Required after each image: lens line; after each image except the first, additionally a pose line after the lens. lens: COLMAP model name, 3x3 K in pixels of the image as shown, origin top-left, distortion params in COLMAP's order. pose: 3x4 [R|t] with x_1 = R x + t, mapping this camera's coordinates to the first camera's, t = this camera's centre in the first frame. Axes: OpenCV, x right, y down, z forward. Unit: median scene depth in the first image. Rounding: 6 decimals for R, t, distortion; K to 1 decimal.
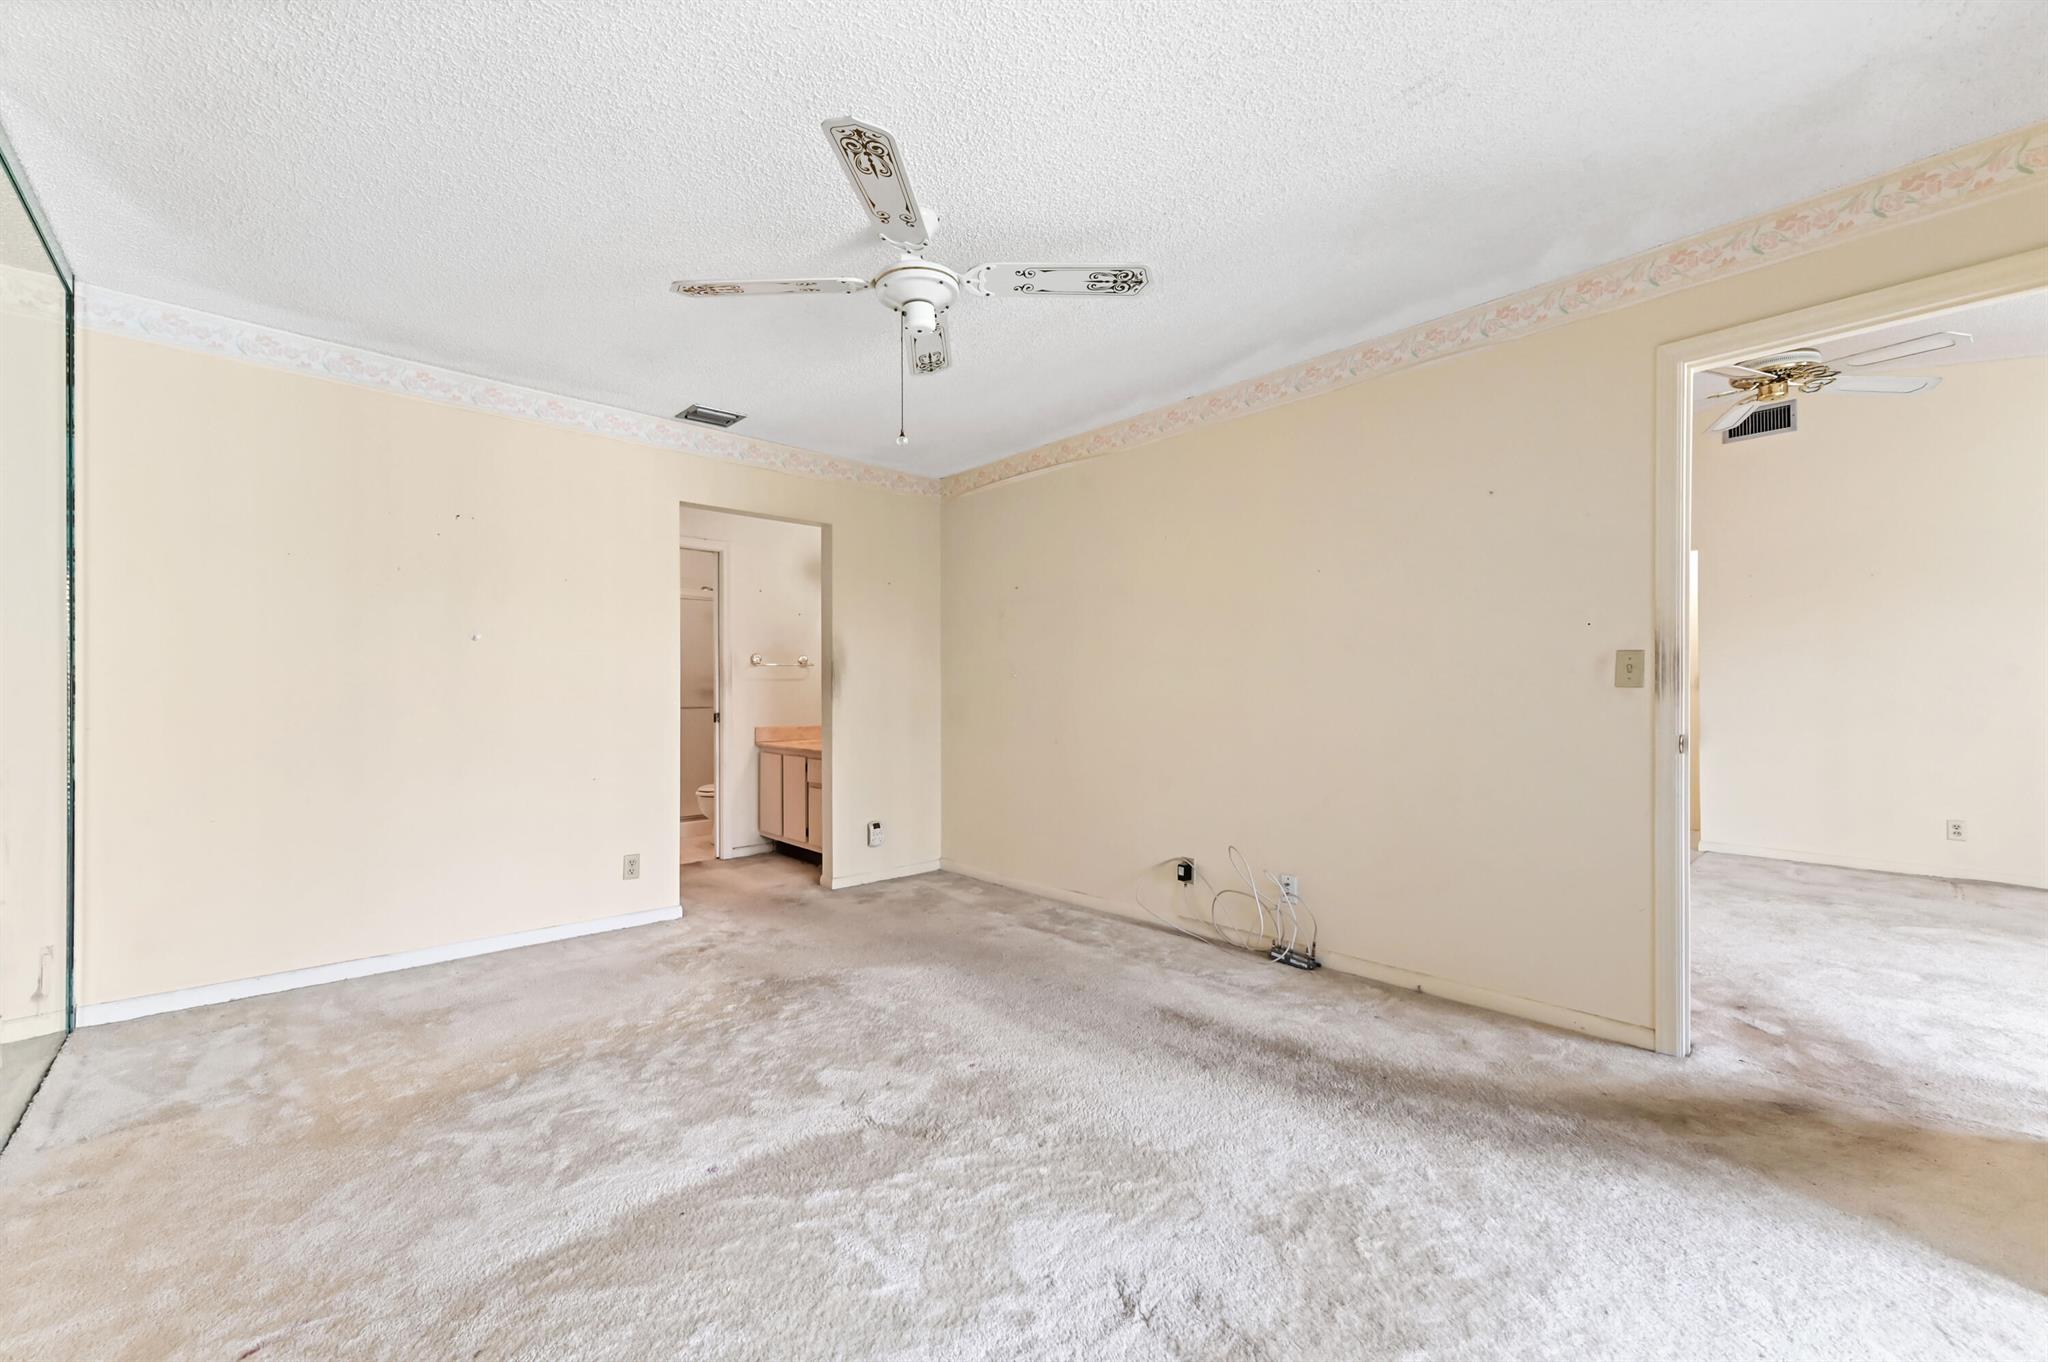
lens RADIAL K [[814.6, 0, 1032.1], [0, 814.6, 685.4], [0, 0, 1]] dist [0.013538, 0.001090]
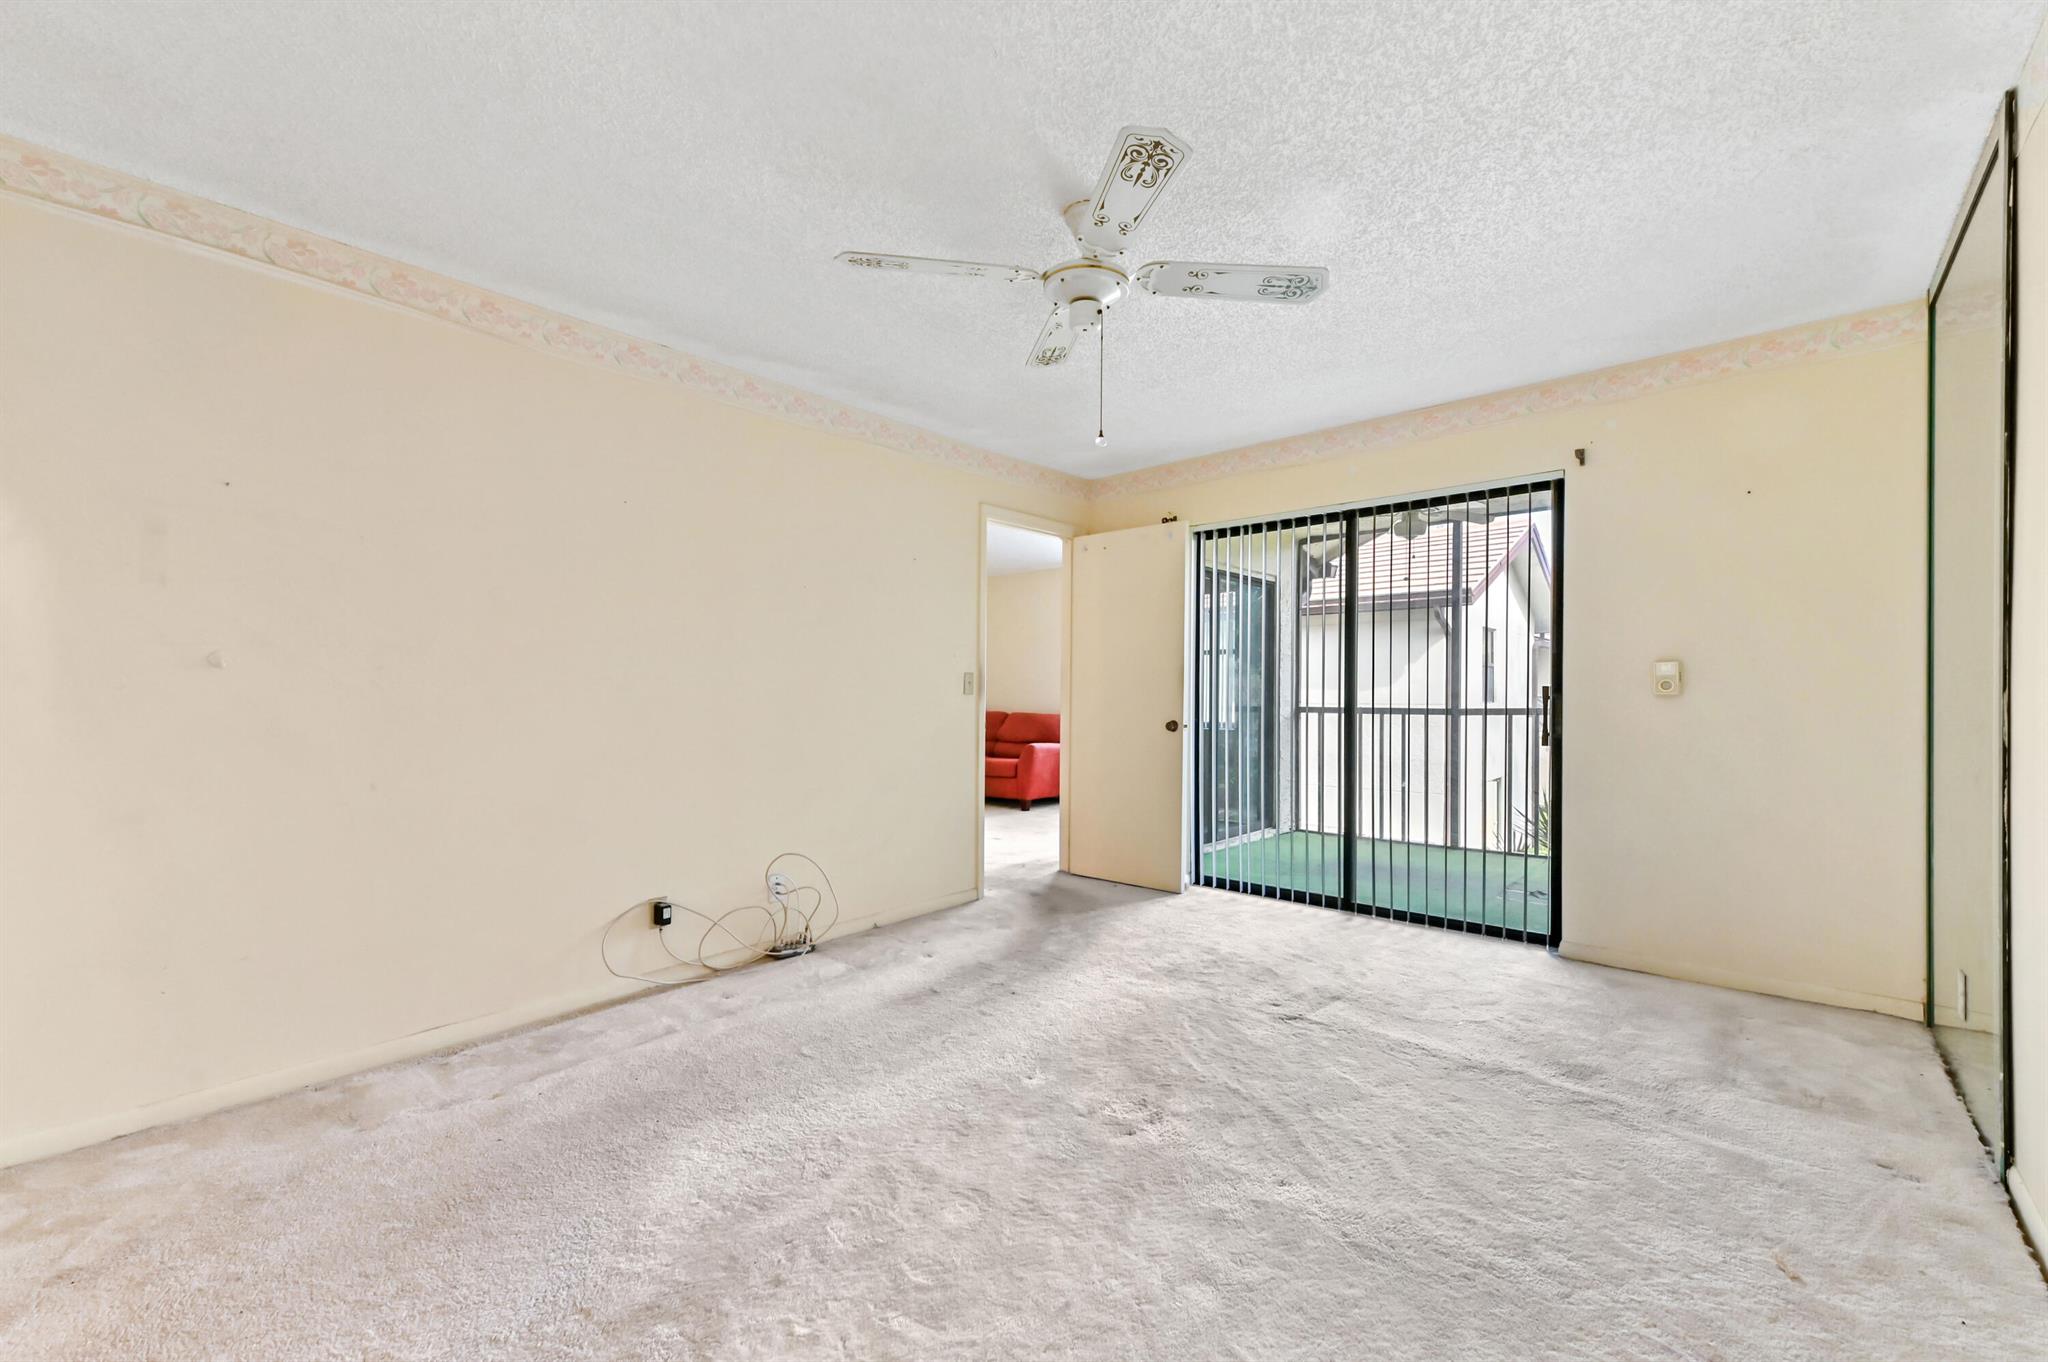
lens RADIAL K [[814.6, 0, 1029.6], [0, 814.6, 694.9], [0, 0, 1]] dist [0.013538, 0.001090]
pose [[-0.085515, 0.002748, 0.996333, -0.842022], [-0.004628, 0.999984, -0.003155, 0.007107], [-0.996326, -0.004881, -0.085501, 0.870044]]
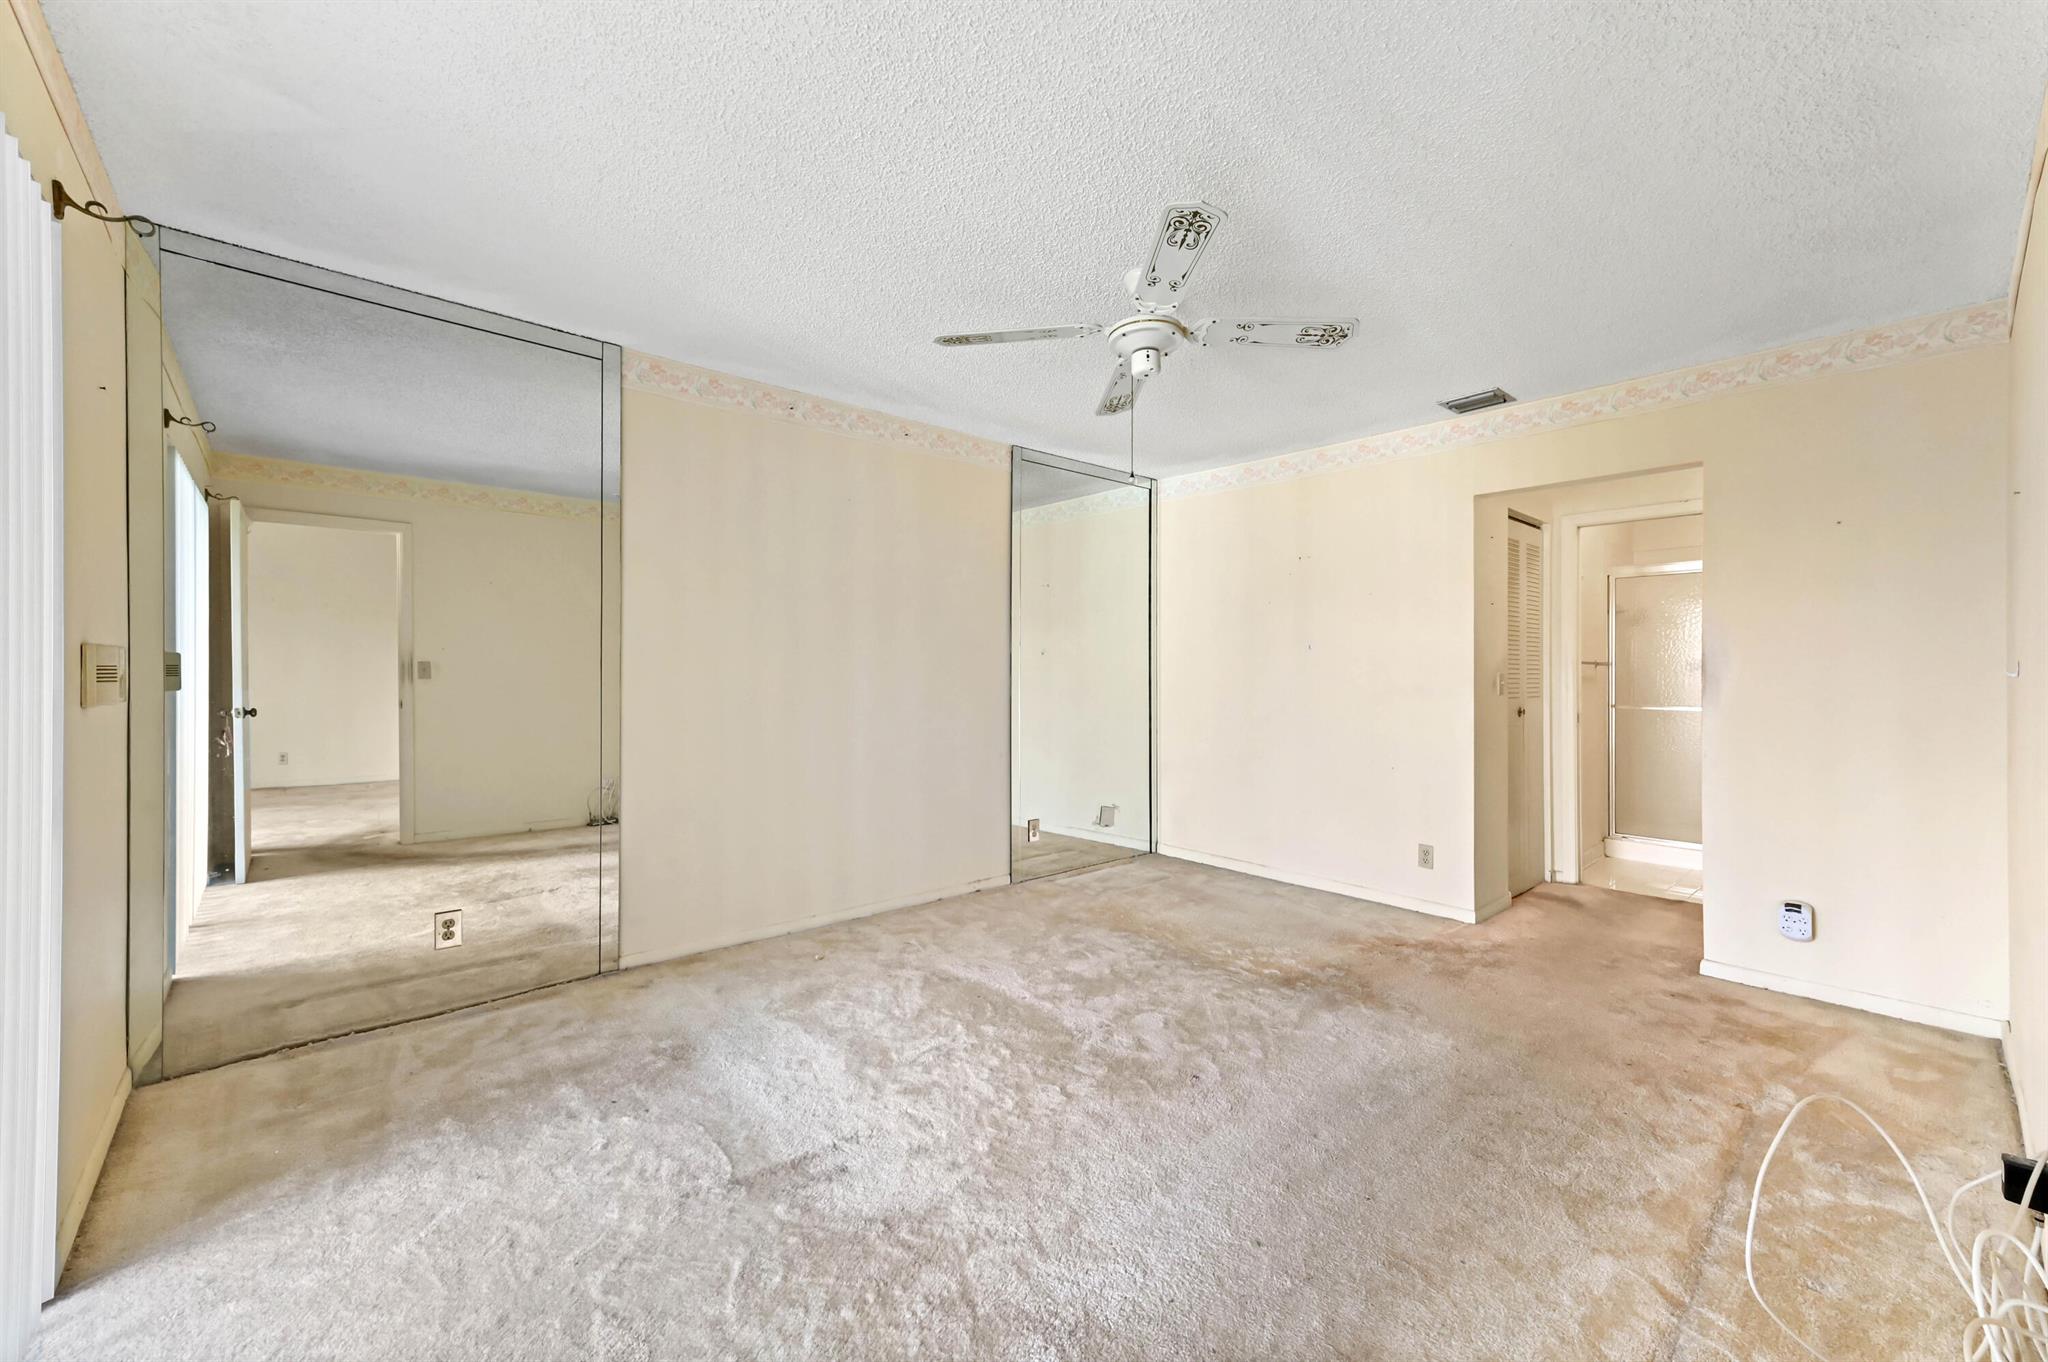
lens RADIAL K [[814.6, 0, 1029.3], [0, 814.6, 672.5], [0, 0, 1]] dist [0.013538, 0.001090]
pose [[-0.012023, 0.001417, -0.999927, 0.739672], [0.000491, 0.999999, 0.001411, -0.022264], [0.999928, -0.000474, -0.012024, 0.649883]]
